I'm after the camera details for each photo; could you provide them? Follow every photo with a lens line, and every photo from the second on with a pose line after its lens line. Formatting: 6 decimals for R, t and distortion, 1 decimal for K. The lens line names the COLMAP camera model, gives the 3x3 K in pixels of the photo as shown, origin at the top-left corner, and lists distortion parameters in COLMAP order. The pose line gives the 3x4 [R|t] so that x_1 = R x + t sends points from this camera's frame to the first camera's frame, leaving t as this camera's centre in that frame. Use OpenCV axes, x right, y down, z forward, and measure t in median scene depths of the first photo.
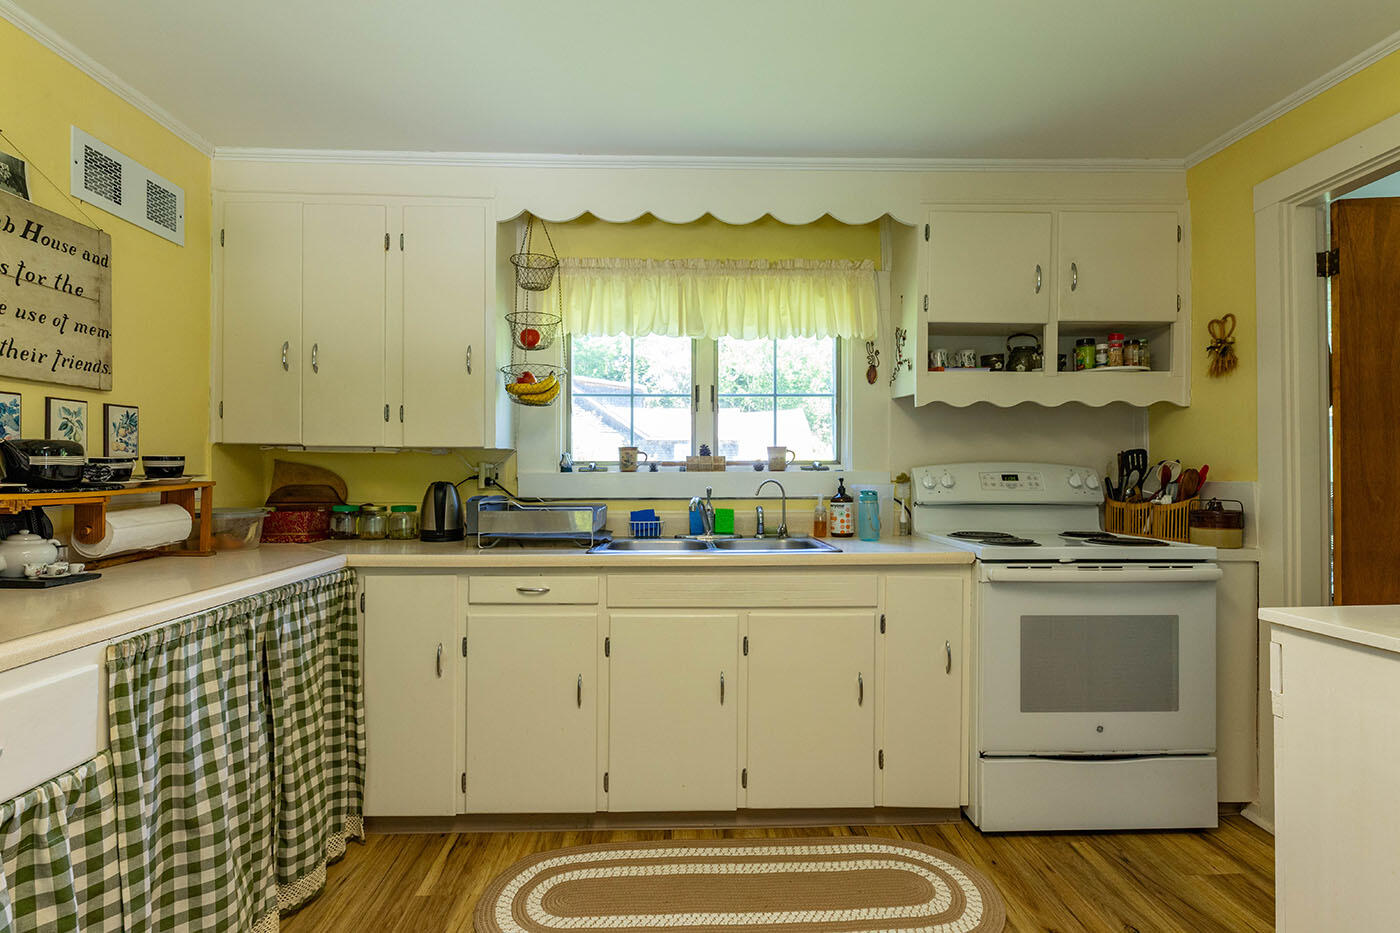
lens RADIAL K [[681.8, 0, 697.2], [0, 681.8, 467.4], [0, 0, 1]] dist [0.000495, -0.000049]
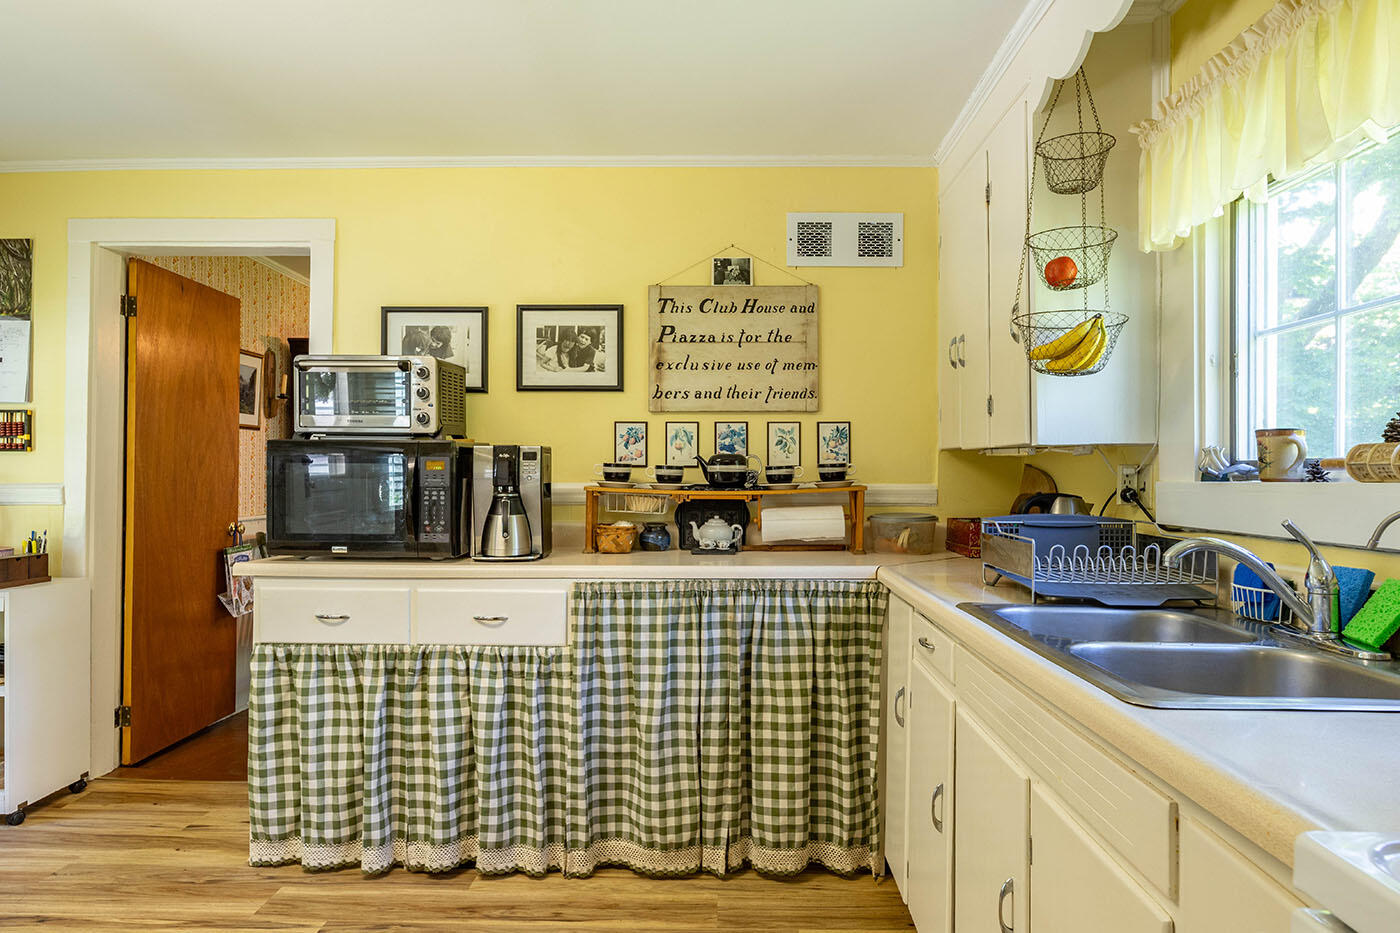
lens RADIAL K [[944.1, 0, 699.7], [0, 944.1, 467.8], [0, 0, 1]] dist [-0.006460, -0.000338]
pose [[-0.063327, -0.004741, -0.997982, 0.932319], [0.002787, 0.999984, -0.004927, -0.002237], [0.997989, -0.003094, -0.063313, 0.971041]]
